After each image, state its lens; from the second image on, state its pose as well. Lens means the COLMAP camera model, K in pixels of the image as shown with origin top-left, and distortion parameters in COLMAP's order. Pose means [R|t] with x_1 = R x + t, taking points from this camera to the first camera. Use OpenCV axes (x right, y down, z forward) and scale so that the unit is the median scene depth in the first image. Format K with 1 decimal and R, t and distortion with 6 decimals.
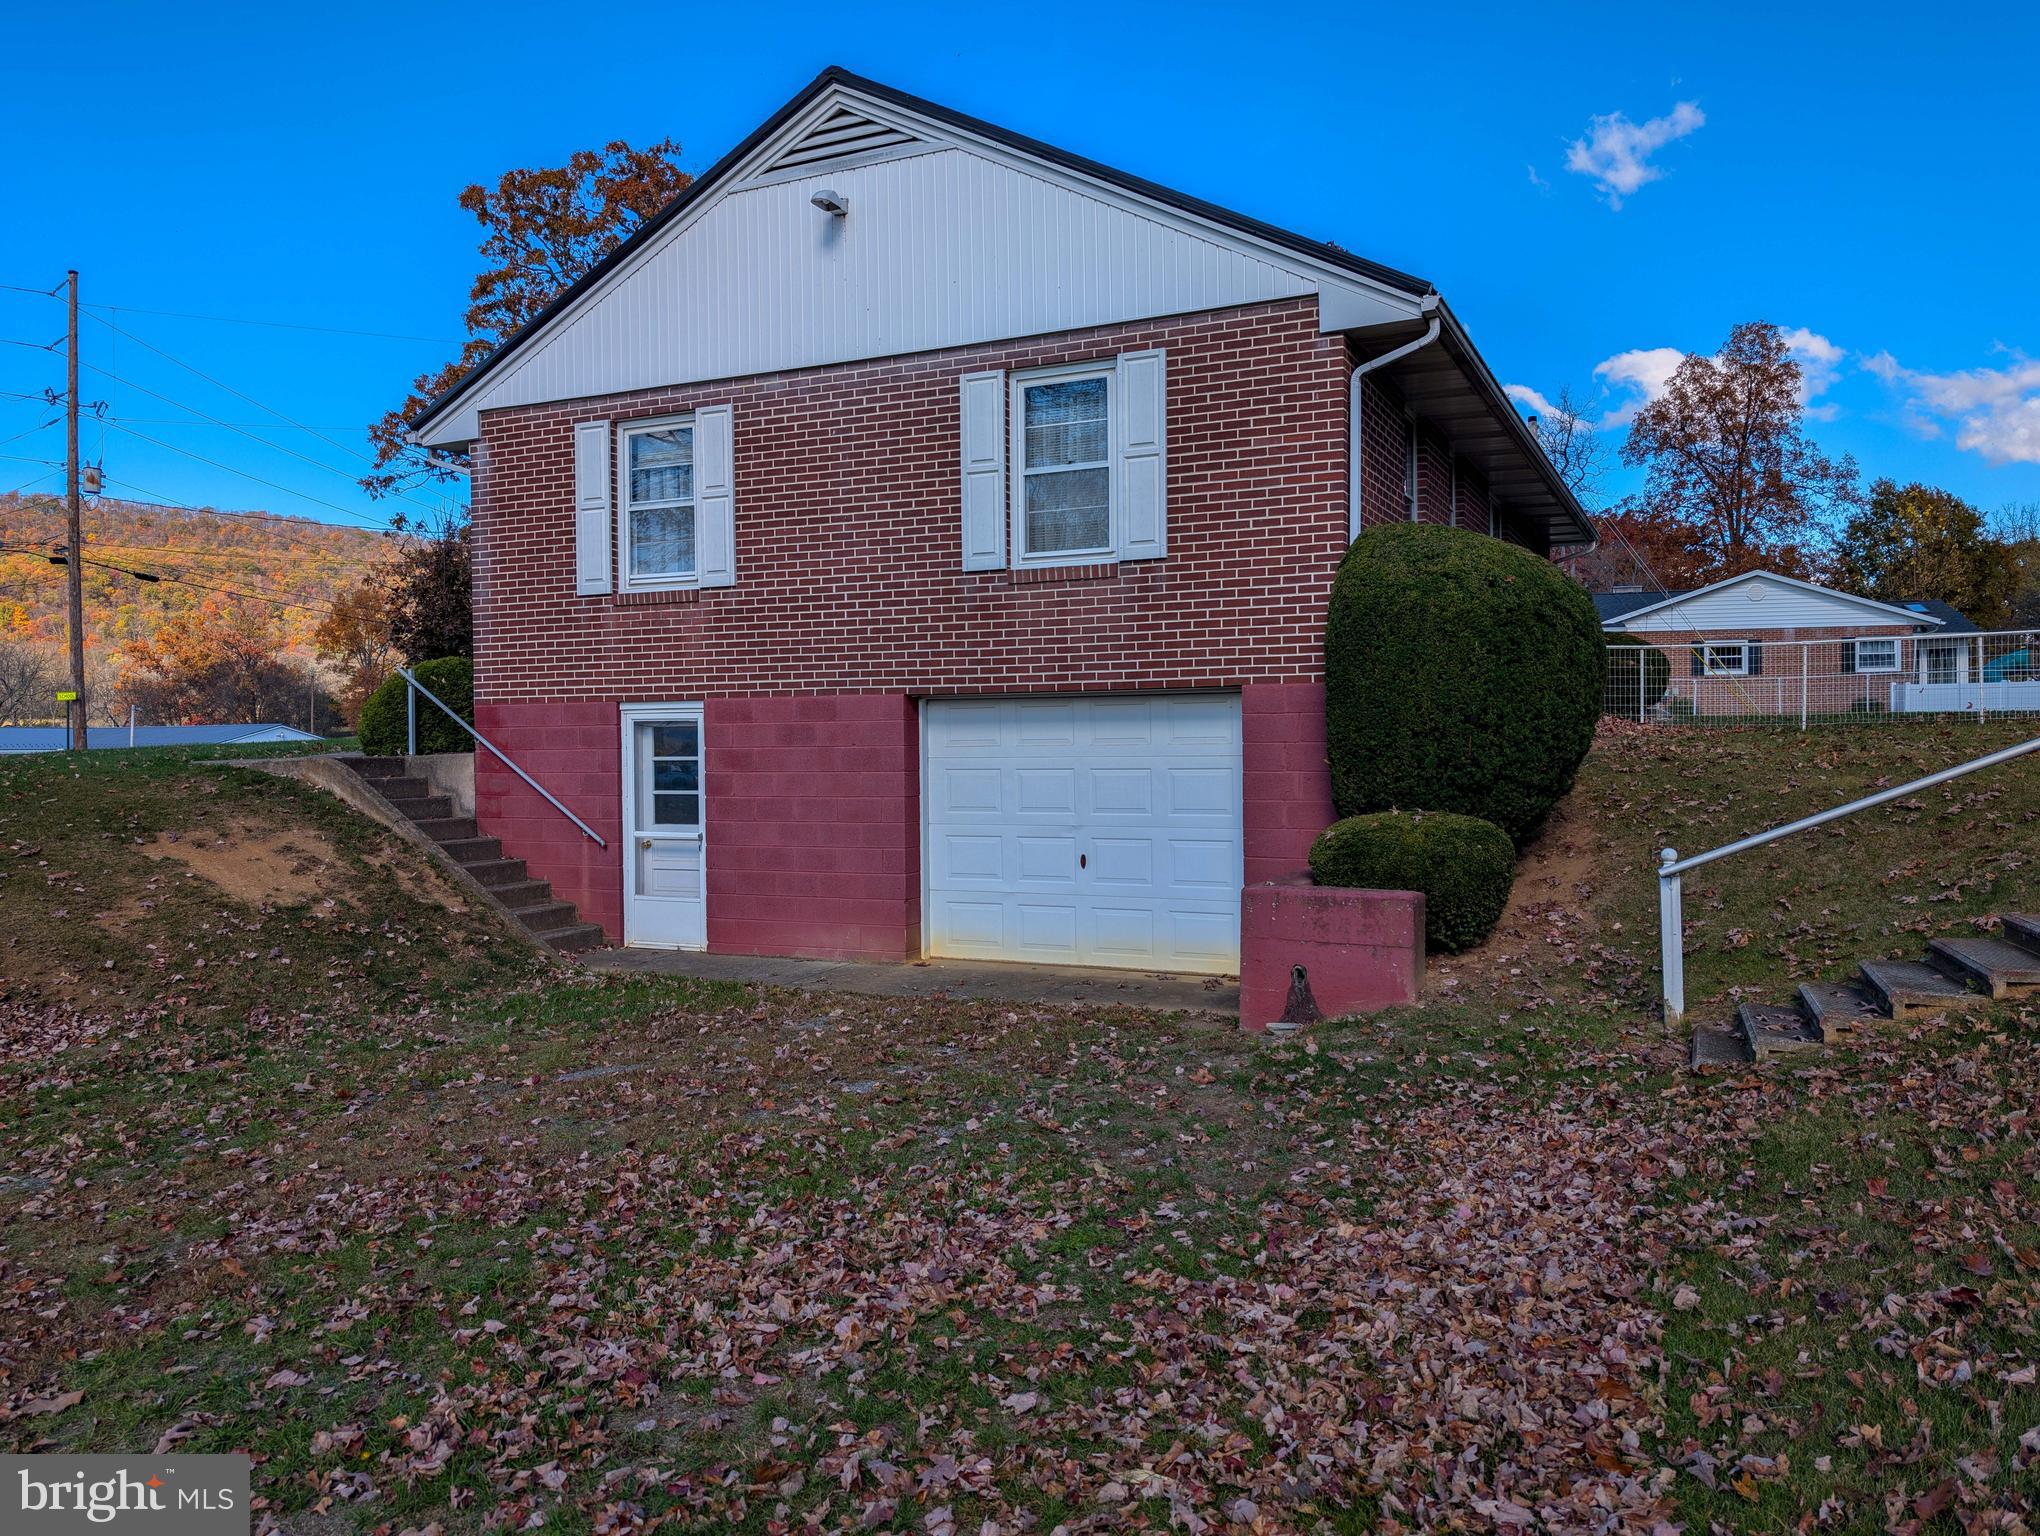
lens RADIAL K [[1563.8, 0, 1018.5], [0, 1563.8, 772.3], [0, 0, 1]] dist [0.001051, 0.003416]
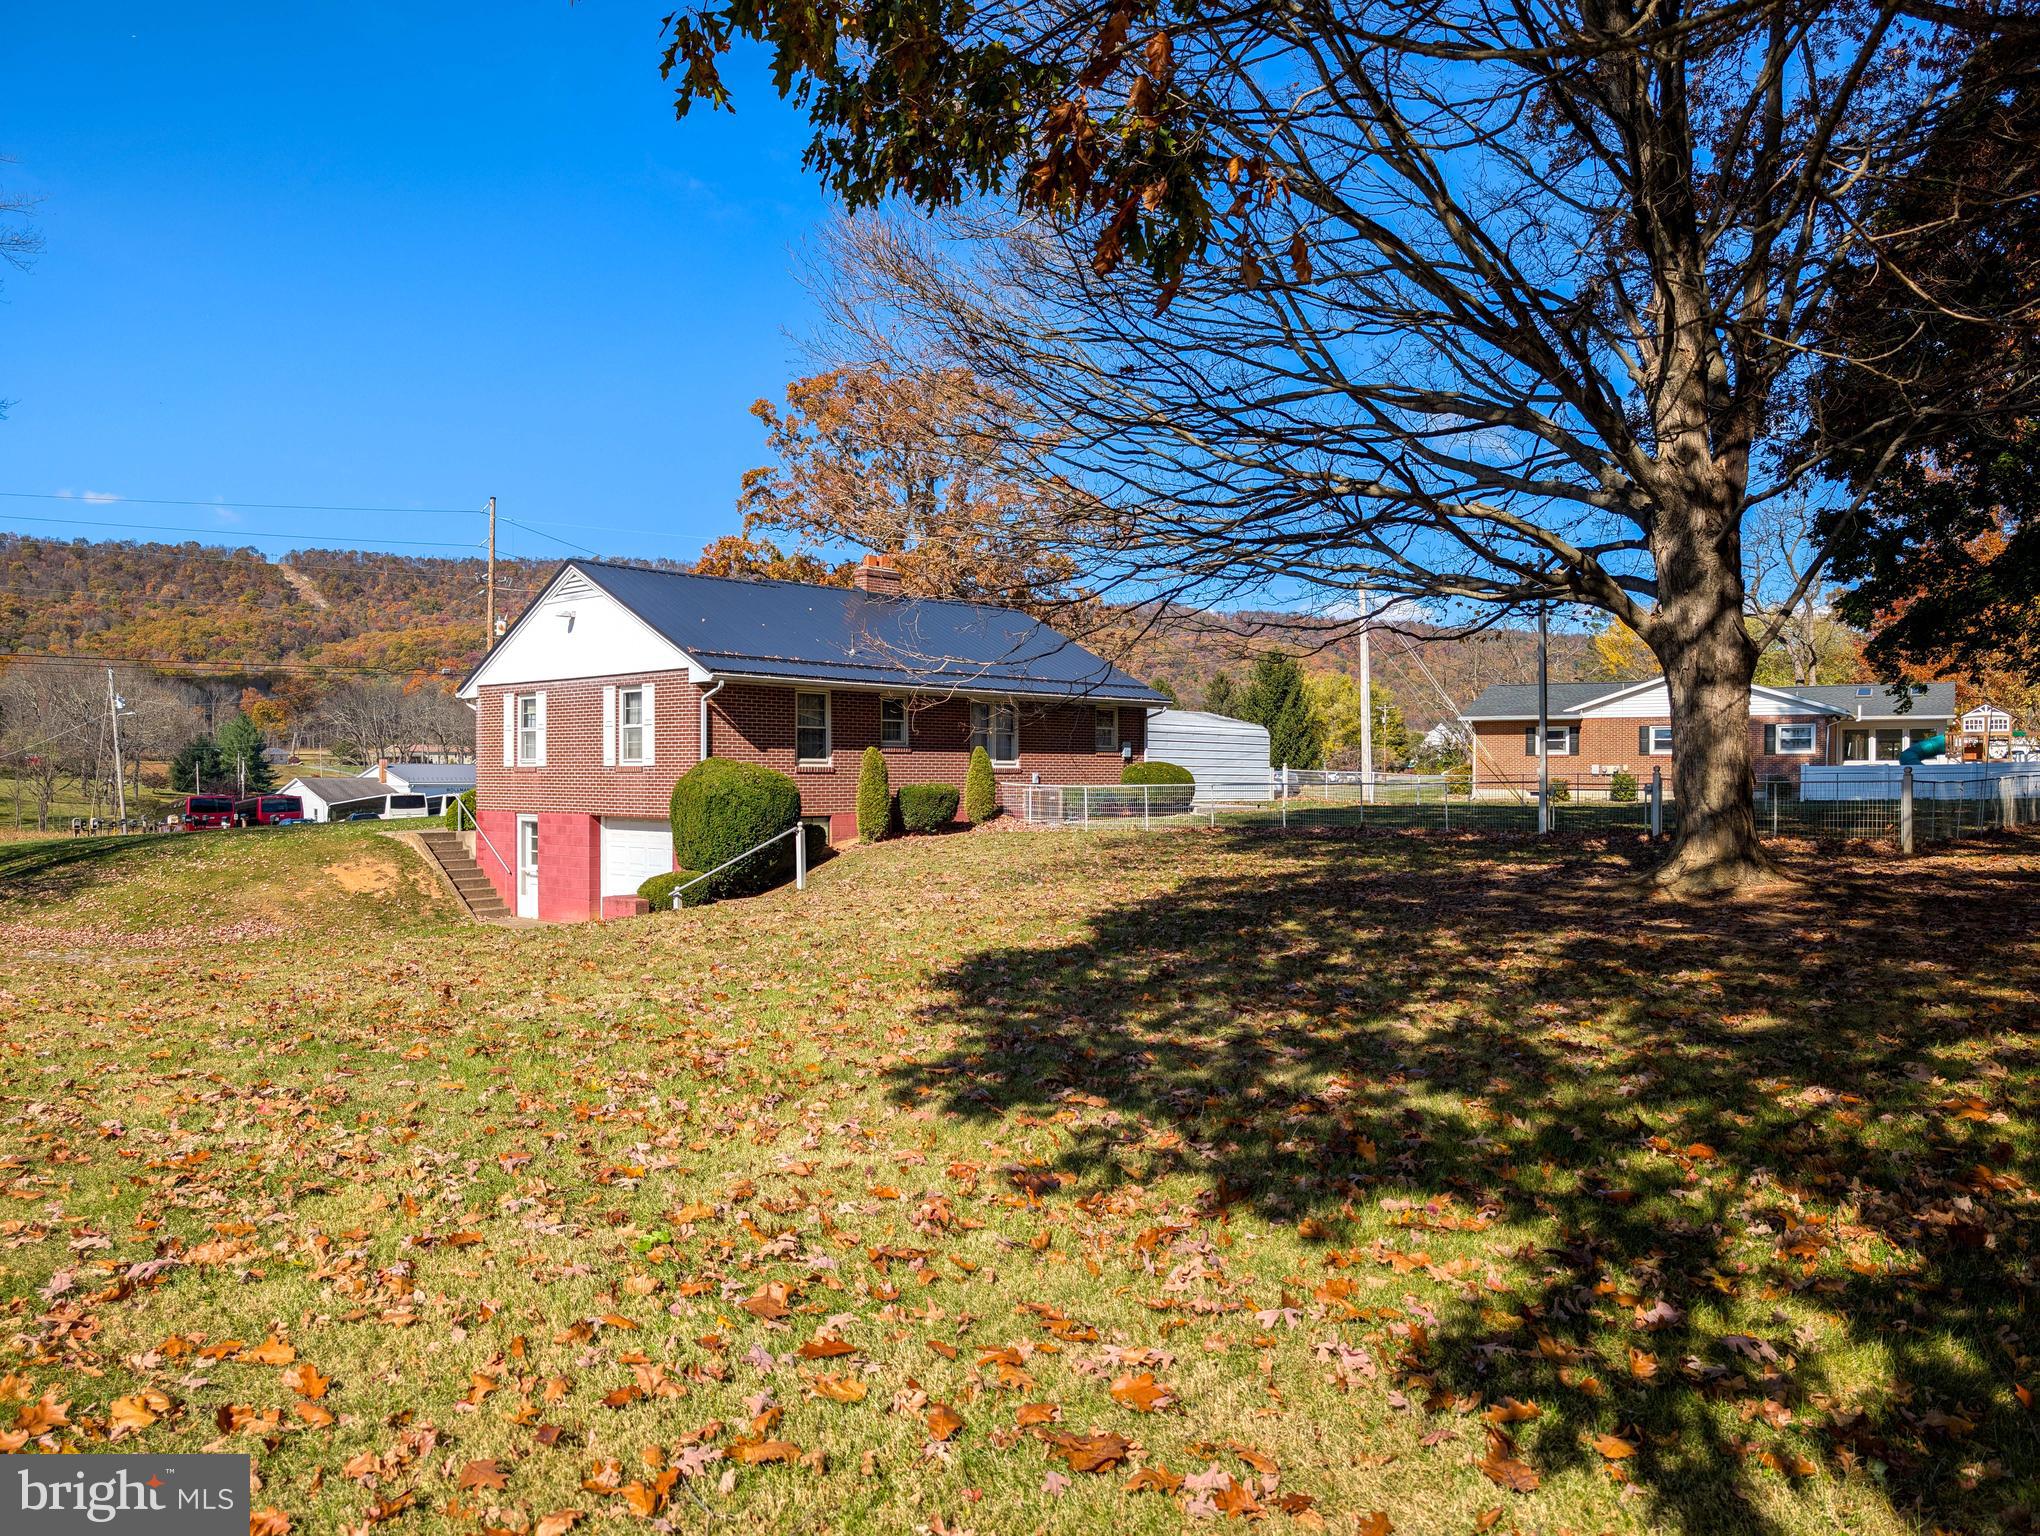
lens RADIAL K [[1563.8, 0, 1018.5], [0, 1563.8, 772.3], [0, 0, 1]] dist [0.001051, 0.003416]
pose [[0.943680, 0.009353, -0.330727, 1.264126], [-0.010400, 0.999945, -0.001395, -0.113176], [0.330696, 0.004756, 0.943725, -0.993457]]
